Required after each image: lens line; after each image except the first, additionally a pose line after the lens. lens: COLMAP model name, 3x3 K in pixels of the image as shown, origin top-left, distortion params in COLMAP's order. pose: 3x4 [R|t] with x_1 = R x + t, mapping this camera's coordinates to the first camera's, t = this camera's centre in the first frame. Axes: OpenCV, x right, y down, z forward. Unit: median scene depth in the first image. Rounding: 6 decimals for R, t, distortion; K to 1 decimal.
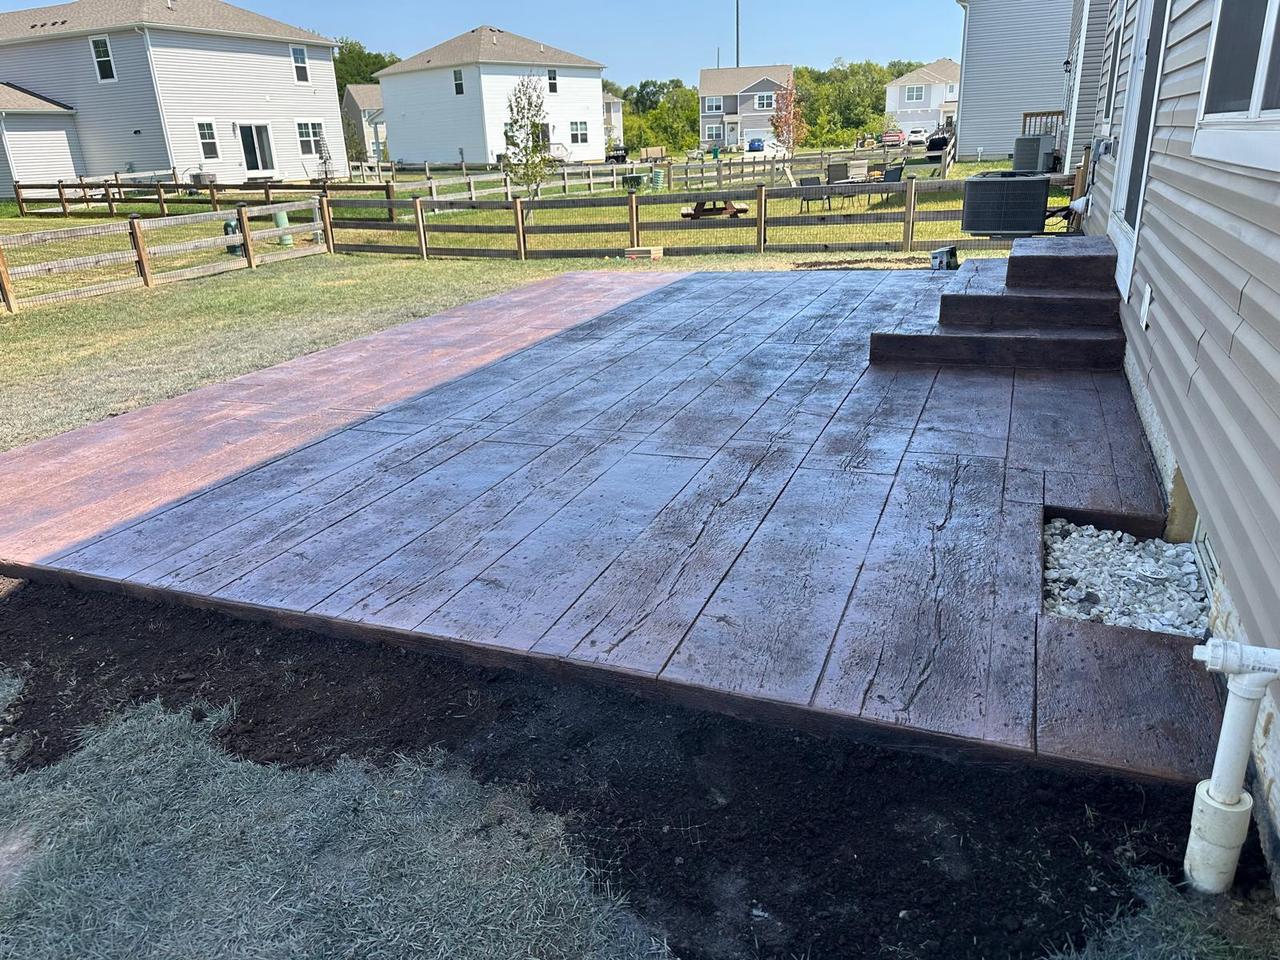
lens RADIAL K [[916.5, 0, 633.9], [0, 916.5, 485.8], [0, 0, 1]] dist [0.073193, -0.088607]
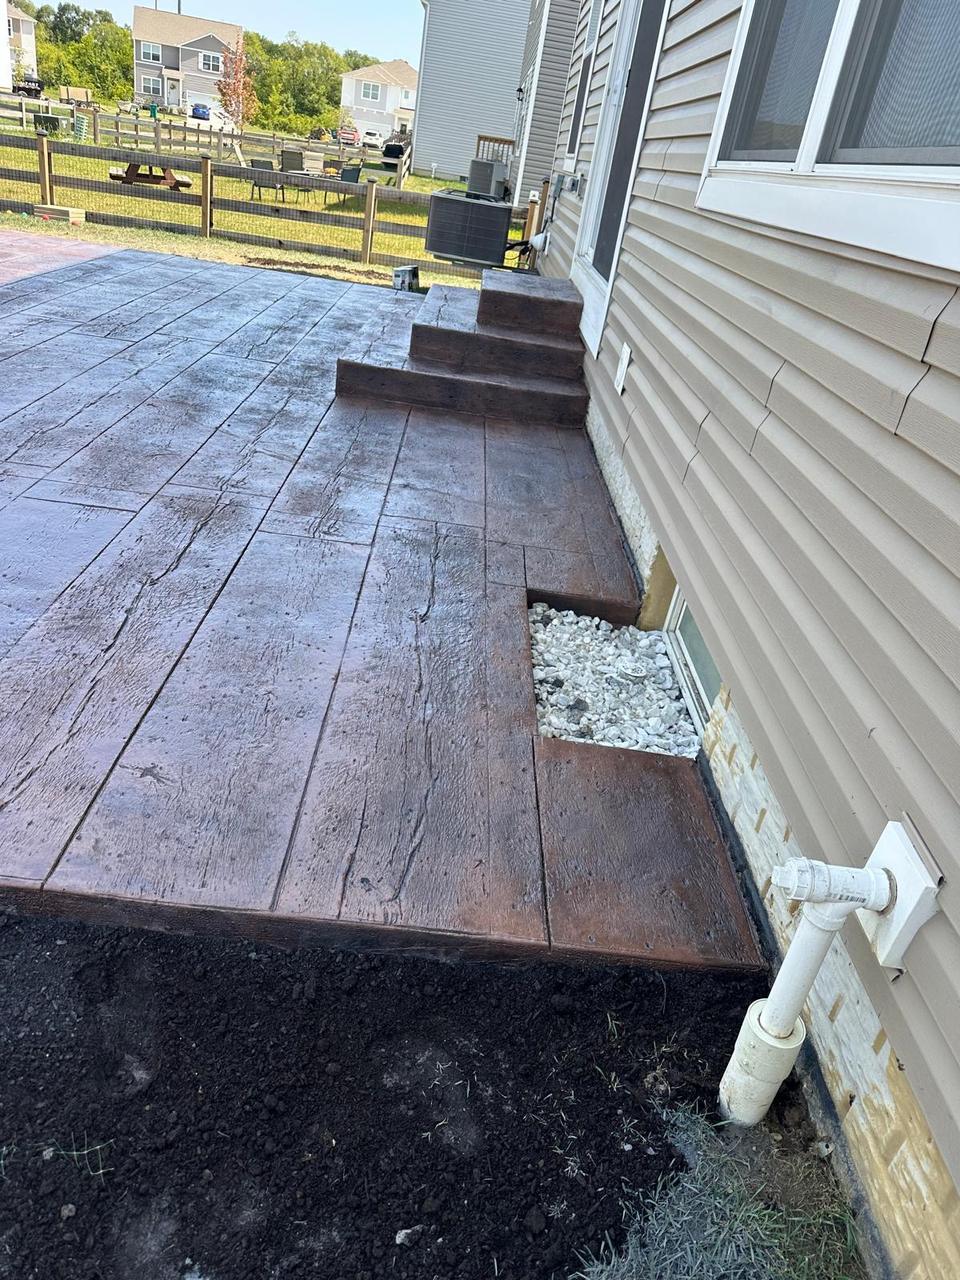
lens RADIAL K [[916.5, 0, 471.7], [0, 916.5, 637.9], [0, 0, 1]] dist [0.073193, -0.088607]
pose [[0.914189, -0.012405, 0.405099, 0.029614], [-0.048271, 0.989084, 0.139220, -0.058018], [-0.402404, -0.146828, 0.903611, 0.219479]]
